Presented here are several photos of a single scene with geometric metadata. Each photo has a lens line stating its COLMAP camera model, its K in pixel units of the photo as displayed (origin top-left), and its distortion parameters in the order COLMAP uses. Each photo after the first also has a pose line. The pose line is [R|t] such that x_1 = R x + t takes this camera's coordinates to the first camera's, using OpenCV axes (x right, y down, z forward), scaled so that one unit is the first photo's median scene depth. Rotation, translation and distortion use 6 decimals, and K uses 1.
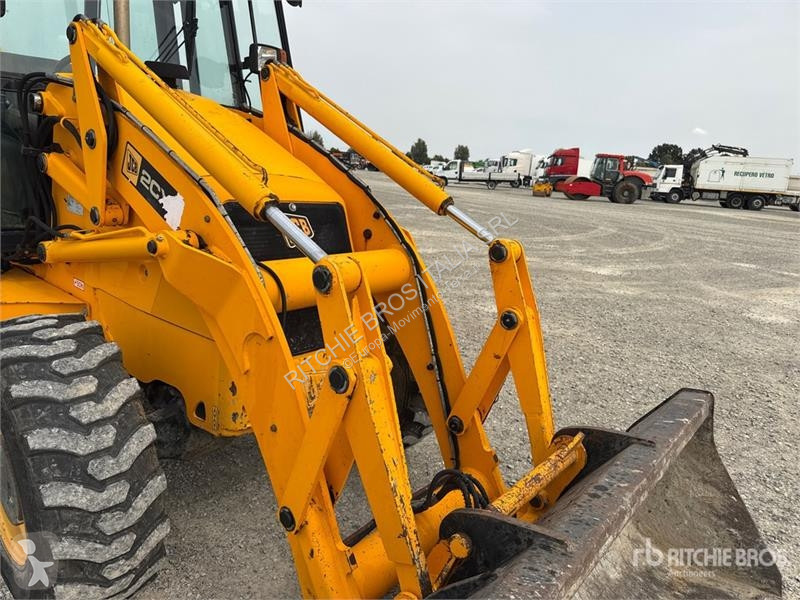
lens RADIAL K [[585.8, 0, 401.5], [0, 585.8, 299.0], [0, 0, 1]] dist [0.042093, -0.047782]
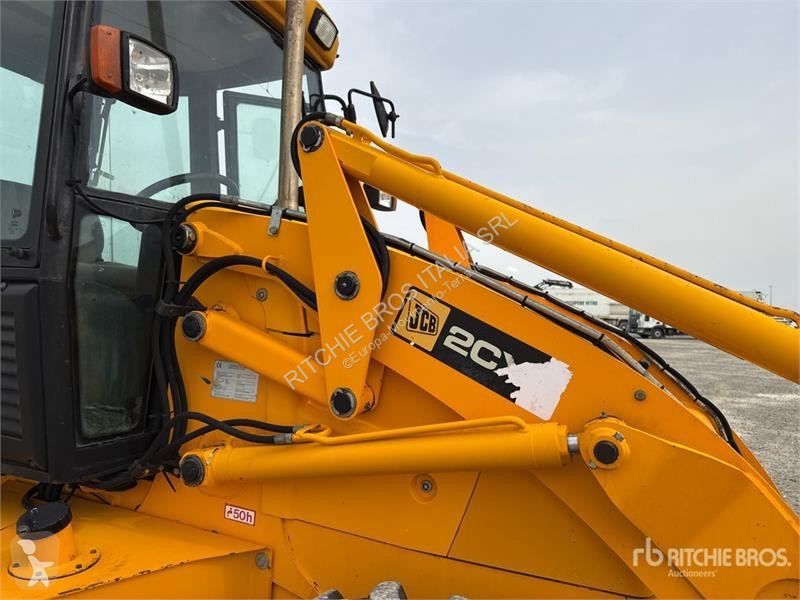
lens RADIAL K [[585.8, 0, 397.5], [0, 585.8, 296.8], [0, 0, 1]] dist [0.042093, -0.047782]
pose [[0.964580, -0.046486, 0.259664, -0.043228], [0.107241, 0.968440, -0.224996, -0.007211], [-0.241010, 0.244873, 0.939123, 0.025750]]
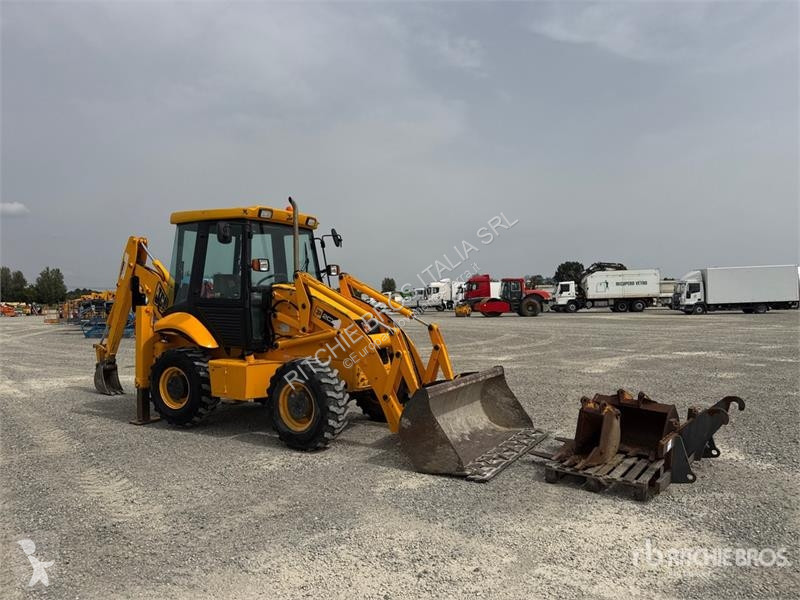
lens RADIAL K [[585.8, 0, 395.8], [0, 585.8, 304.7], [0, 0, 1]] dist [0.042093, -0.047782]
pose [[0.989628, -0.091235, 0.110964, -0.025717], [0.112587, 0.972342, -0.204636, 0.029811], [-0.089225, 0.215007, 0.972528, -0.148426]]
